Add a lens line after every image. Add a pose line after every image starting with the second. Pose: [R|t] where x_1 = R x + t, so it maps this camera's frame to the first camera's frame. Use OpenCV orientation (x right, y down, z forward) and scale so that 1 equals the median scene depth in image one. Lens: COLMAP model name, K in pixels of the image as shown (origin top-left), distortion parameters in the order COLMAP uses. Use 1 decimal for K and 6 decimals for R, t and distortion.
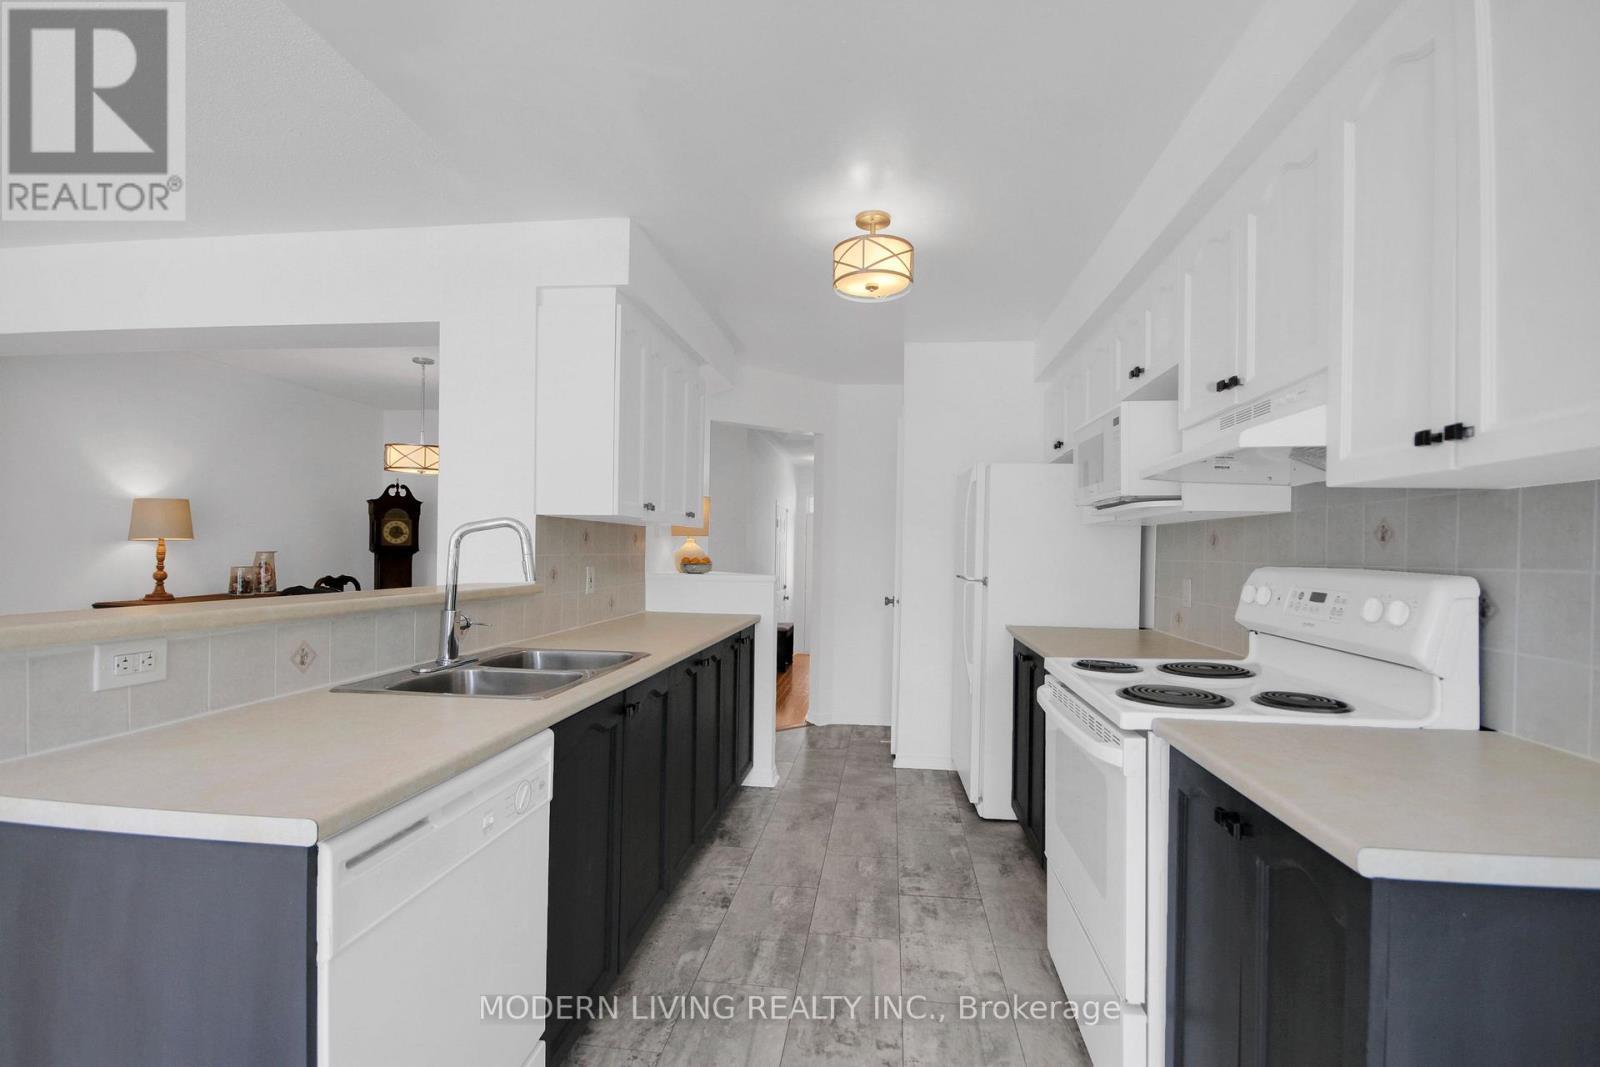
lens RADIAL K [[755.6, 0, 795.6], [0, 755.6, 541.0], [0, 0, 1]] dist [-0.004925, -0.000357]
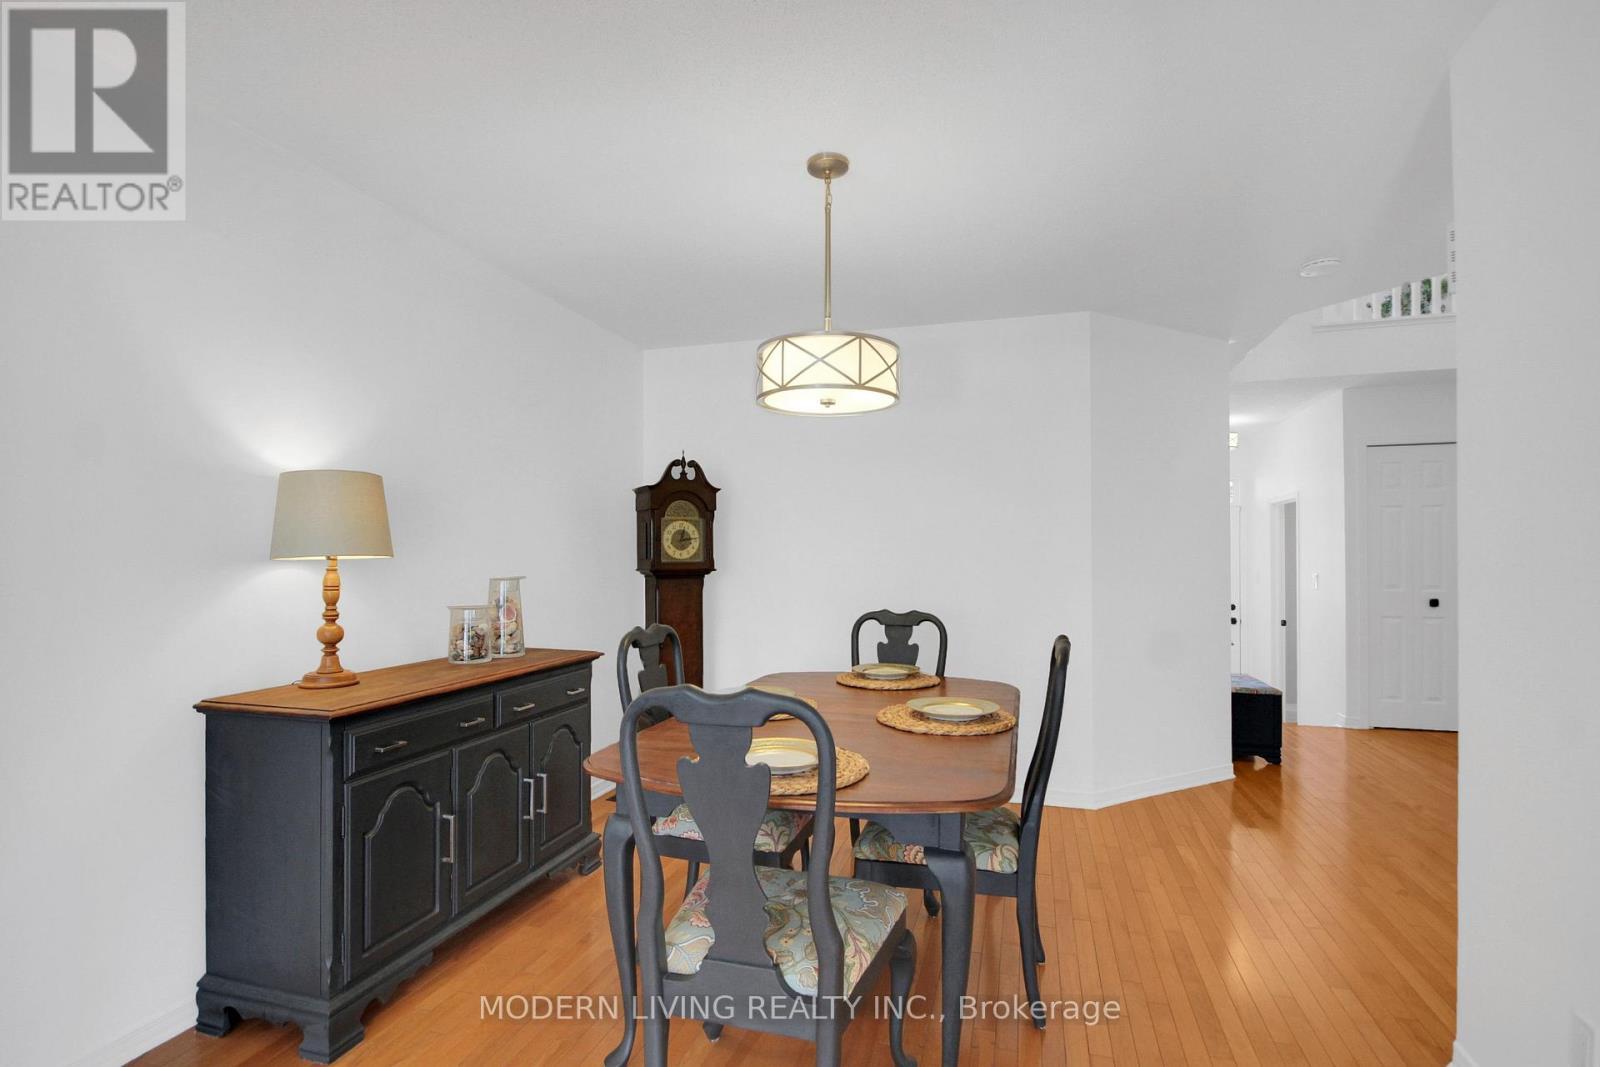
lens RADIAL K [[761.0, 0, 777.5], [0, 761.0, 545.8], [0, 0, 1]] dist [0.013499, -0.012819]
pose [[0.984923, -0.017755, -0.172082, -0.670676], [0.016796, 0.999834, -0.007029, -0.002528], [0.172178, 0.004033, 0.985058, 0.797761]]
